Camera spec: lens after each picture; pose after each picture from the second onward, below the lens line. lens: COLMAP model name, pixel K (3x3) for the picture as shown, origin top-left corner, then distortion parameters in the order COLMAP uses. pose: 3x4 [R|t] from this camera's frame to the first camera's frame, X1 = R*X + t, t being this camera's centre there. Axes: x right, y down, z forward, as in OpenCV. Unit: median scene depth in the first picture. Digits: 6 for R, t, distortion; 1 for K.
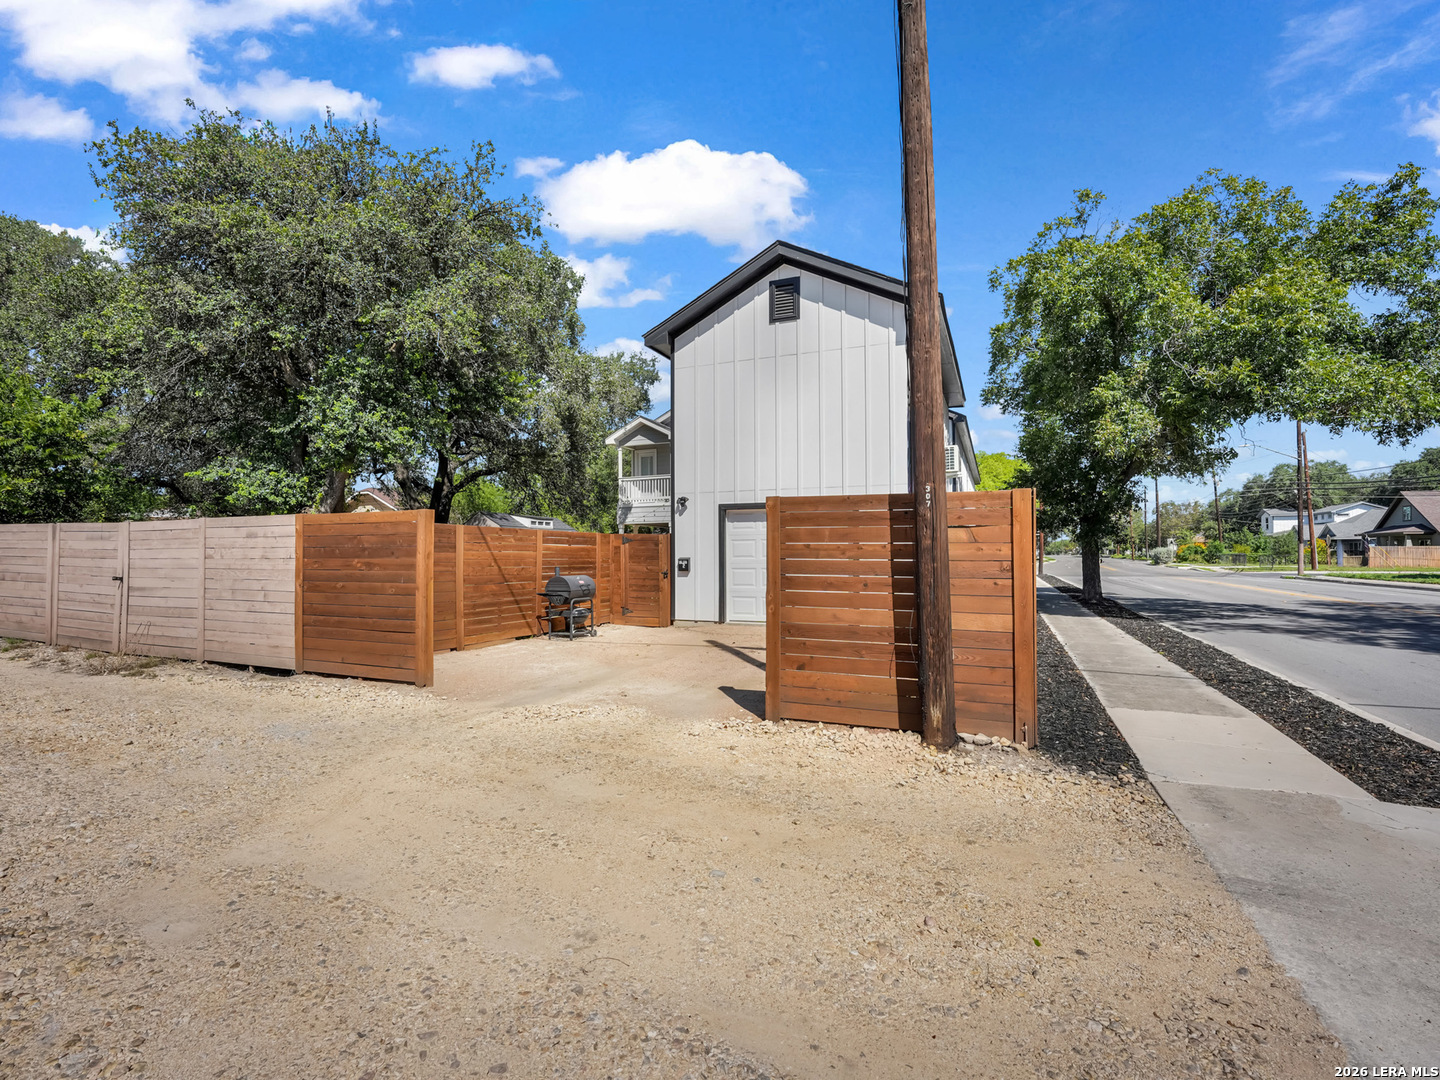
lens RADIAL K [[667.5, 0, 720.4], [0, 667.5, 543.4], [0, 0, 1]] dist [-0.026552, 0.001203]
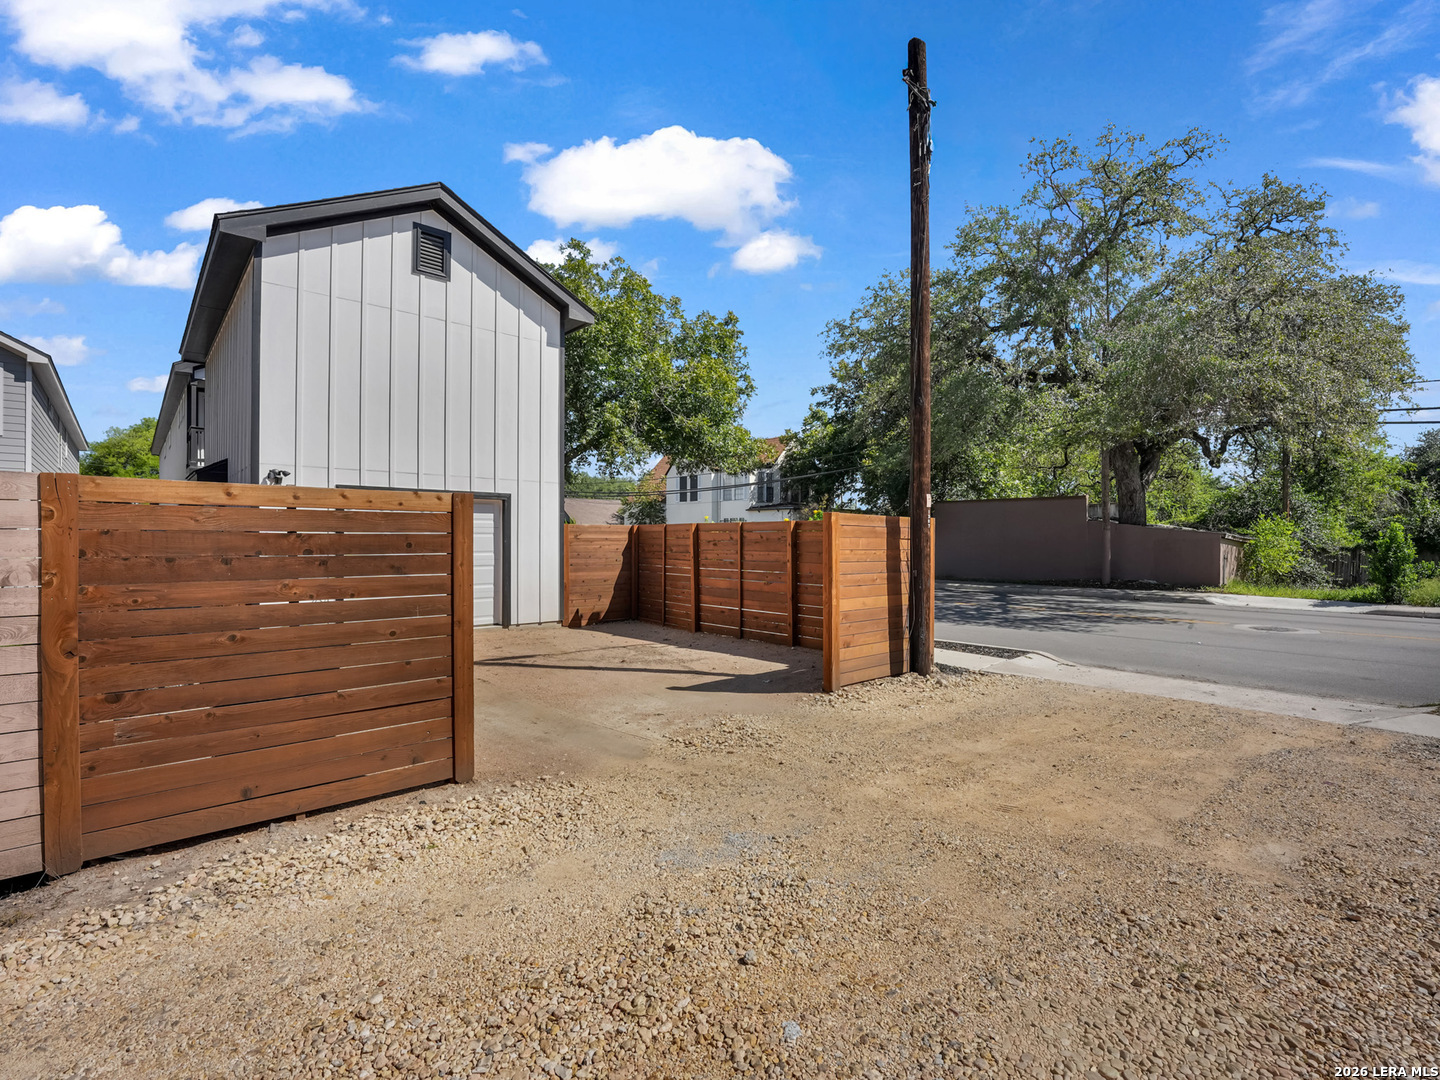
lens RADIAL K [[667.5, 0, 724.9], [0, 667.5, 540.0], [0, 0, 1]] dist [-0.026552, 0.001203]
pose [[0.420004, 0.003324, 0.907516, -0.487096], [-0.019862, 0.999787, 0.005530, -0.008910], [-0.907305, -0.020348, 0.419981, 0.281279]]
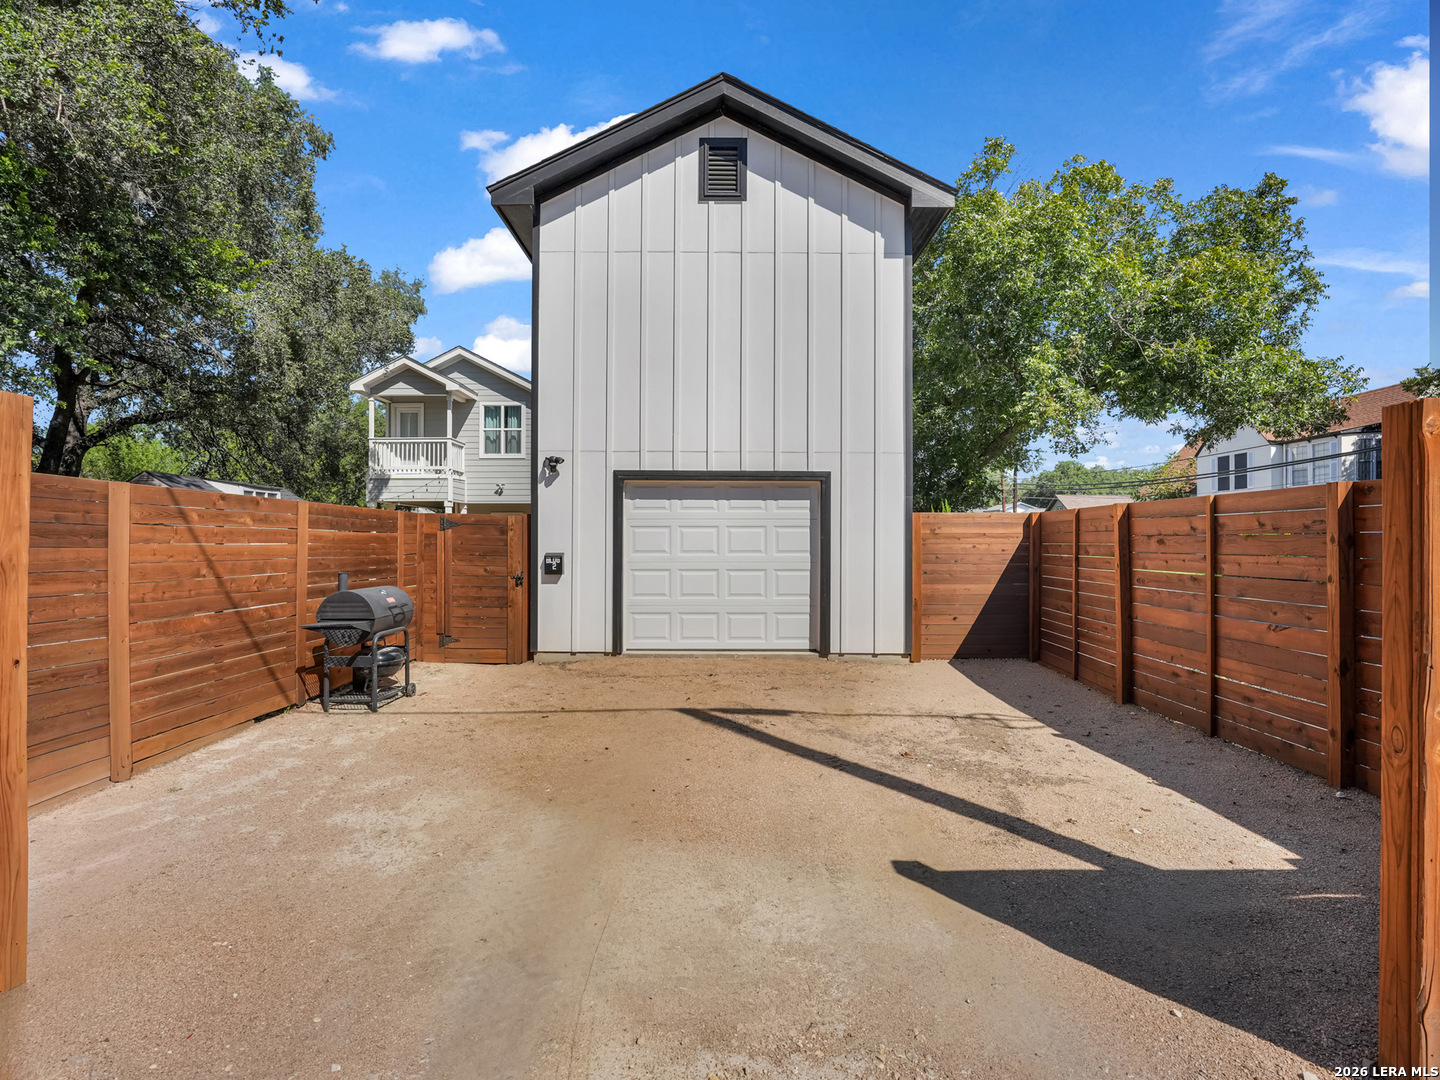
lens RADIAL K [[667.5, 0, 717.4], [0, 667.5, 540.2], [0, 0, 1]] dist [-0.026552, 0.001203]
pose [[0.924024, 0.007468, 0.382261, -0.152663], [-0.013276, 0.999833, 0.012557, -0.000827], [-0.382103, -0.016678, 0.923969, 0.360664]]
